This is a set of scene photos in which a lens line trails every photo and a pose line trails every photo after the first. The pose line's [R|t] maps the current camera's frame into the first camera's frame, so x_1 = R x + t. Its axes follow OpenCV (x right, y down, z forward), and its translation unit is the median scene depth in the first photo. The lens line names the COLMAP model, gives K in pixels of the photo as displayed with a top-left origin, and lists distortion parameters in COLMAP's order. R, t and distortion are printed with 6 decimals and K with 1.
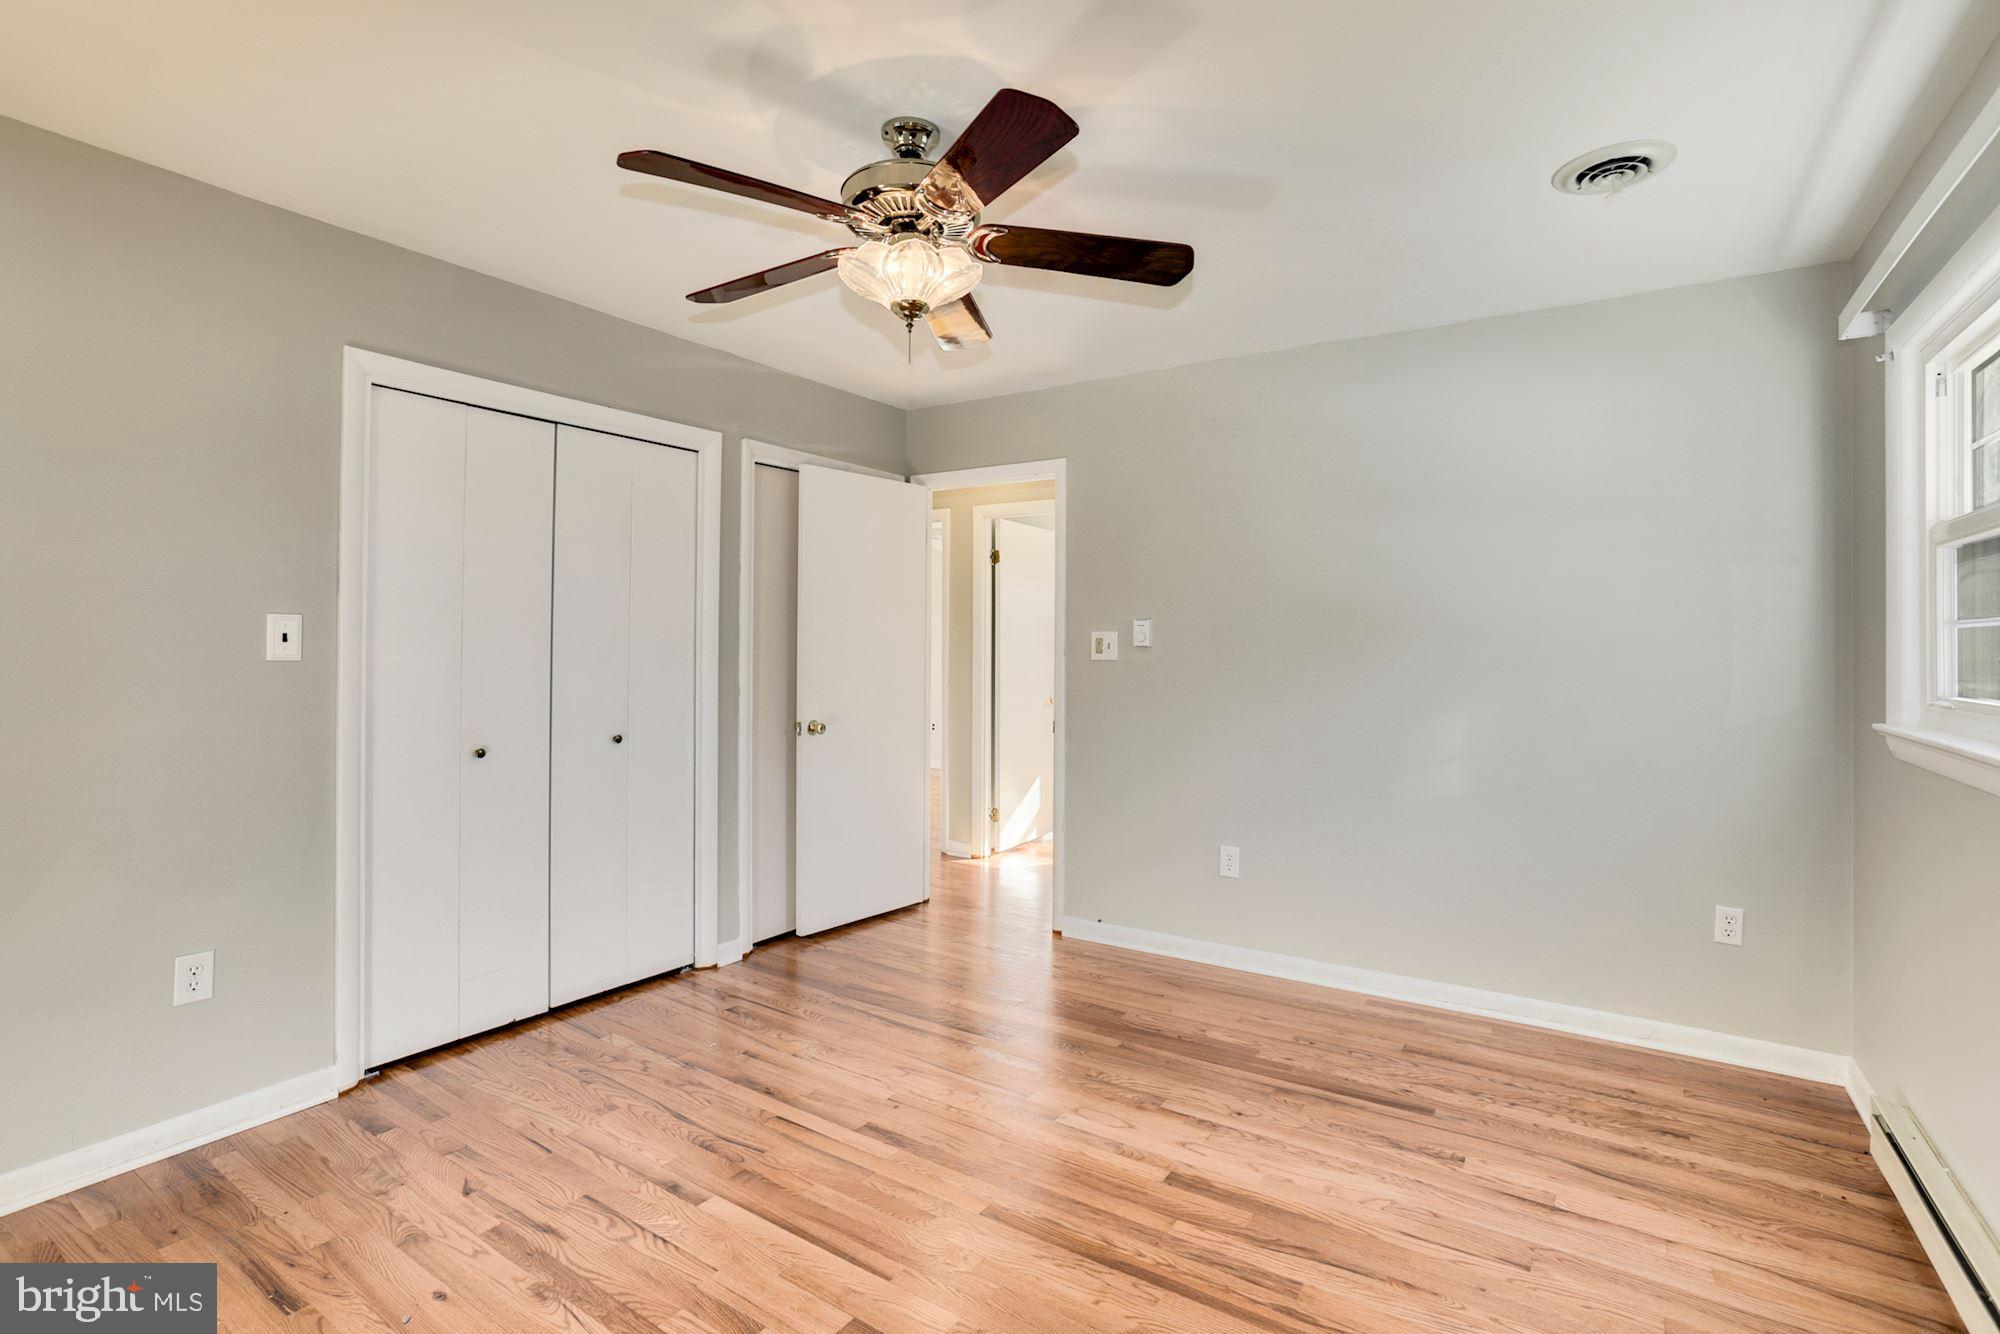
lens RADIAL K [[932.0, 0, 1005.5], [0, 932.0, 649.6], [0, 0, 1]] dist [-0.085540, 0.046068]
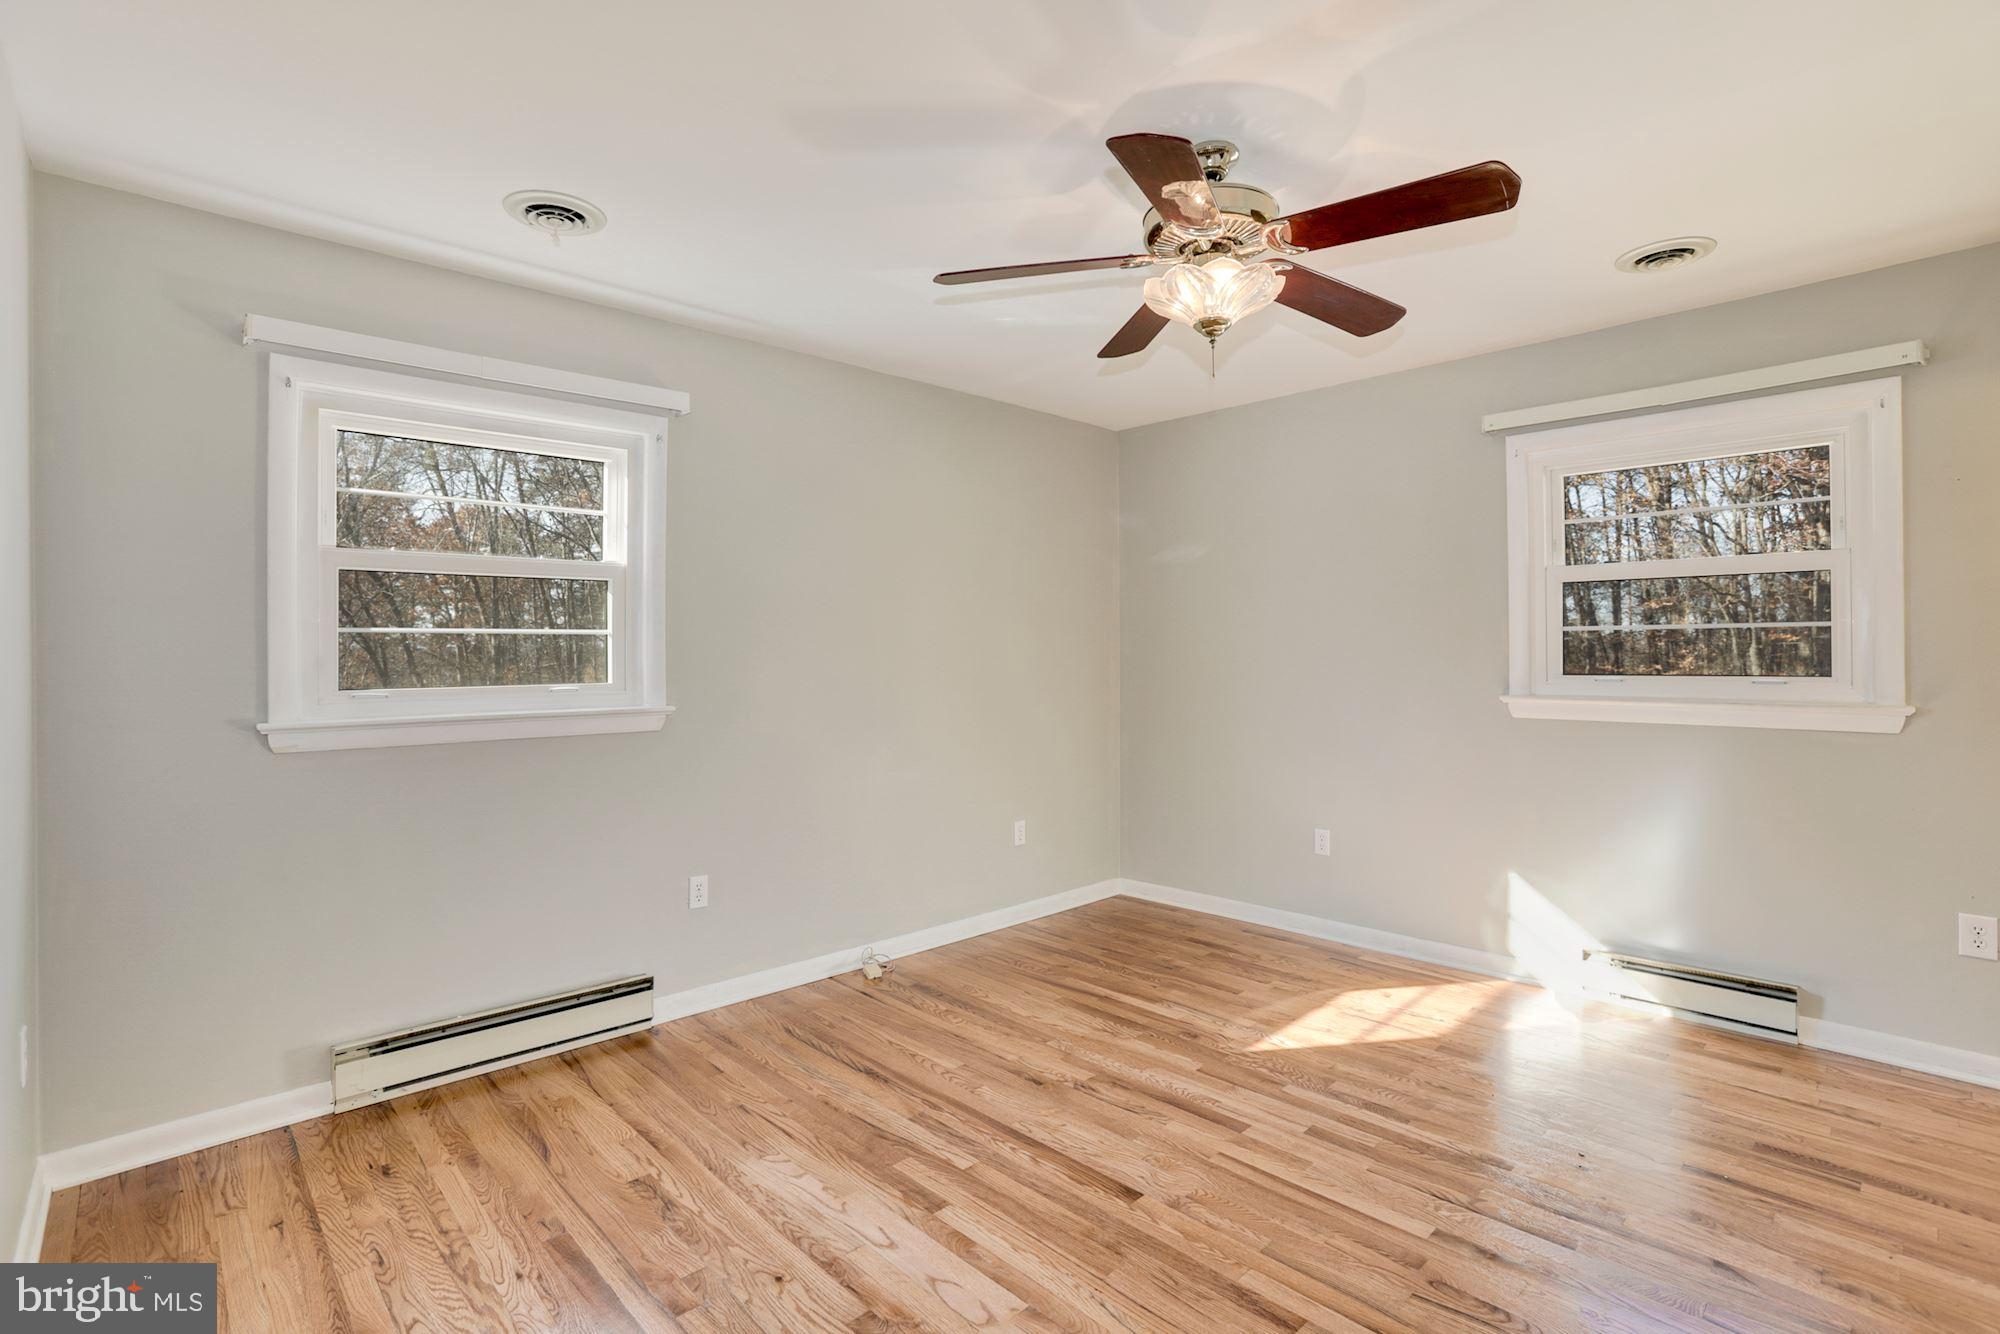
lens RADIAL K [[932.0, 0, 1005.5], [0, 932.0, 649.6], [0, 0, 1]] dist [-0.085540, 0.046068]
pose [[-0.974437, 0.000648, 0.224661, -0.105444], [0.000912, 0.999999, 0.001071, -0.004159], [-0.224660, 0.001249, -0.974436, 1.985507]]
